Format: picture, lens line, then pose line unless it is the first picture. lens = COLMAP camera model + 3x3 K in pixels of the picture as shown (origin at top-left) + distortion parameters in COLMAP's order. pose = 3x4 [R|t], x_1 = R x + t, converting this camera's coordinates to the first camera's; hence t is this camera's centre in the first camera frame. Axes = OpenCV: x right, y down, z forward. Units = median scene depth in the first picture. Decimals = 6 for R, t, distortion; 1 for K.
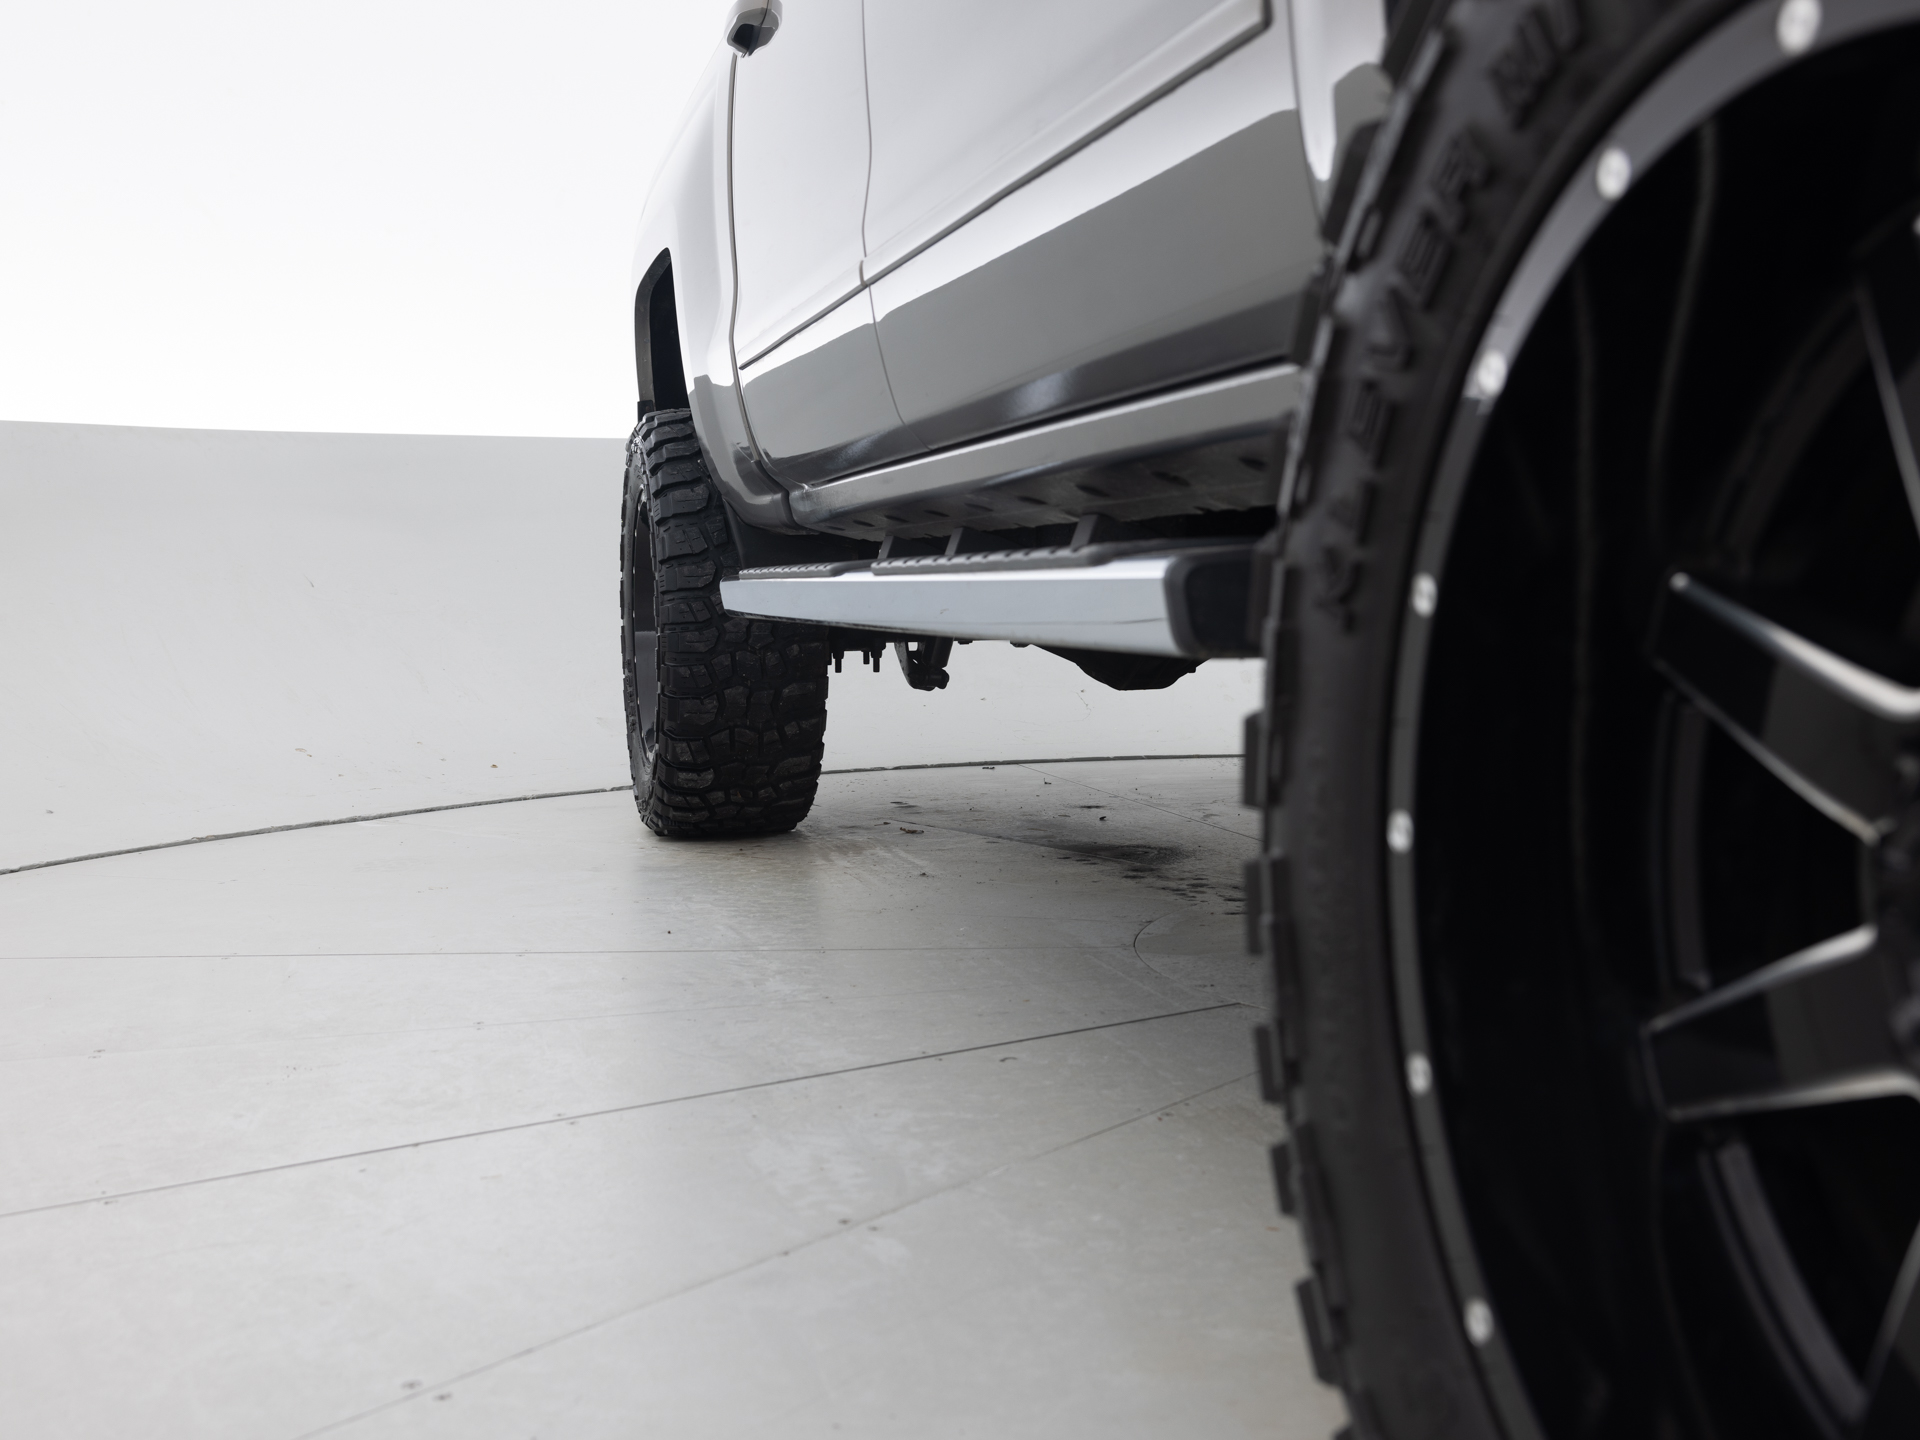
lens RADIAL K [[2037.2, 0, 960.0], [0, 2037.2, 720.0], [0, 0, 1]] dist [-0.008742, 0.026254]
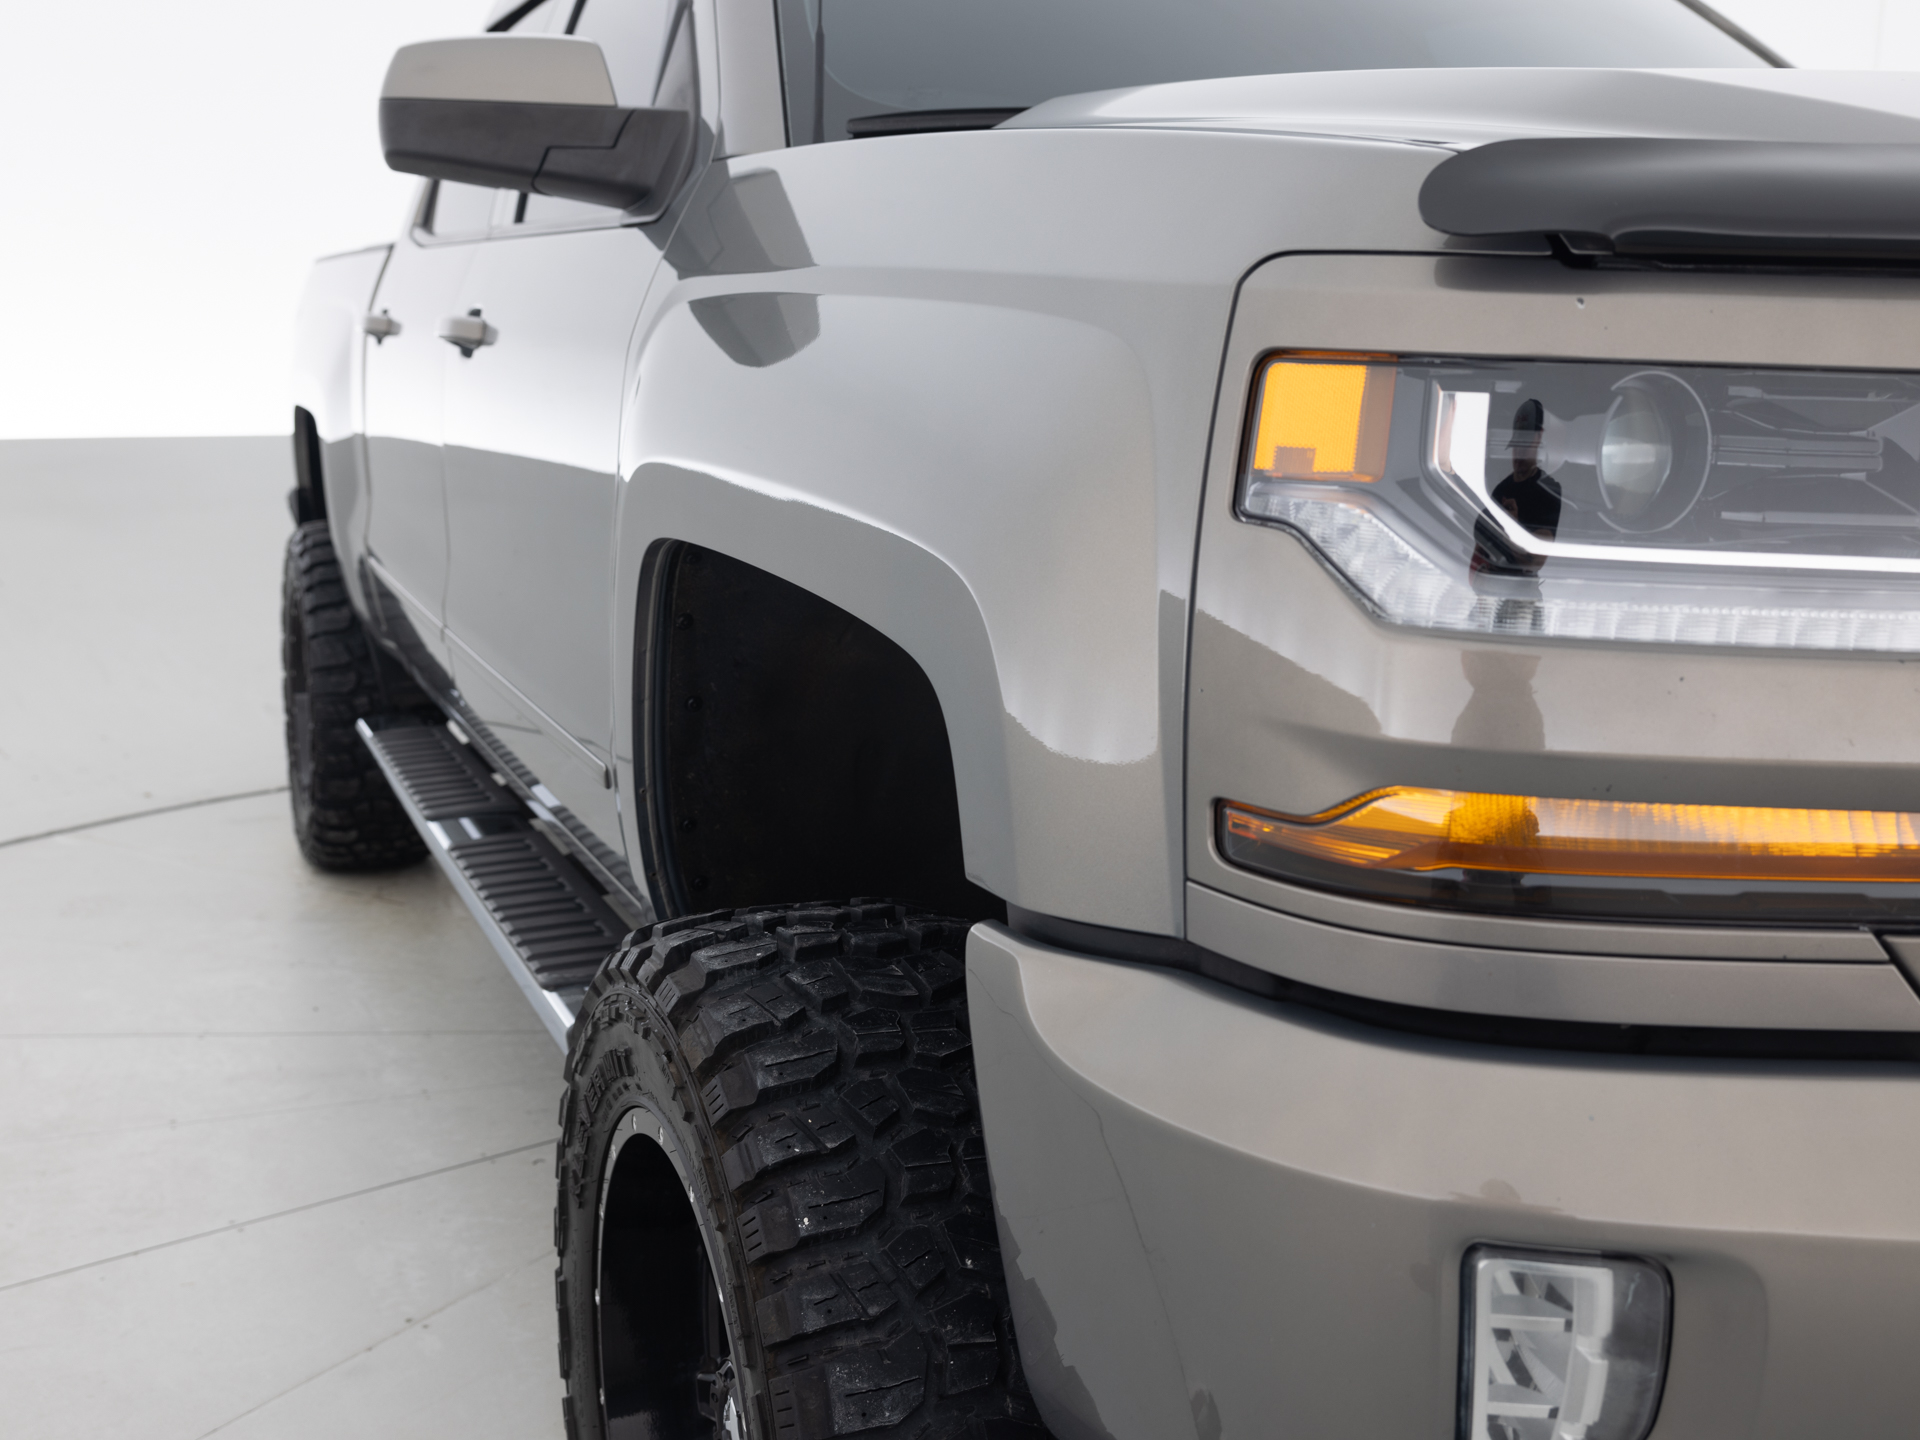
lens RADIAL K [[2037.2, 0, 960.0], [0, 2037.2, 720.0], [0, 0, 1]] dist [-0.008742, 0.026254]
pose [[0.988552, 0.014113, 0.150217, 0.082362], [-0.030844, 0.993492, 0.109642, -0.273741], [-0.147692, -0.113020, 0.982555, -0.409017]]
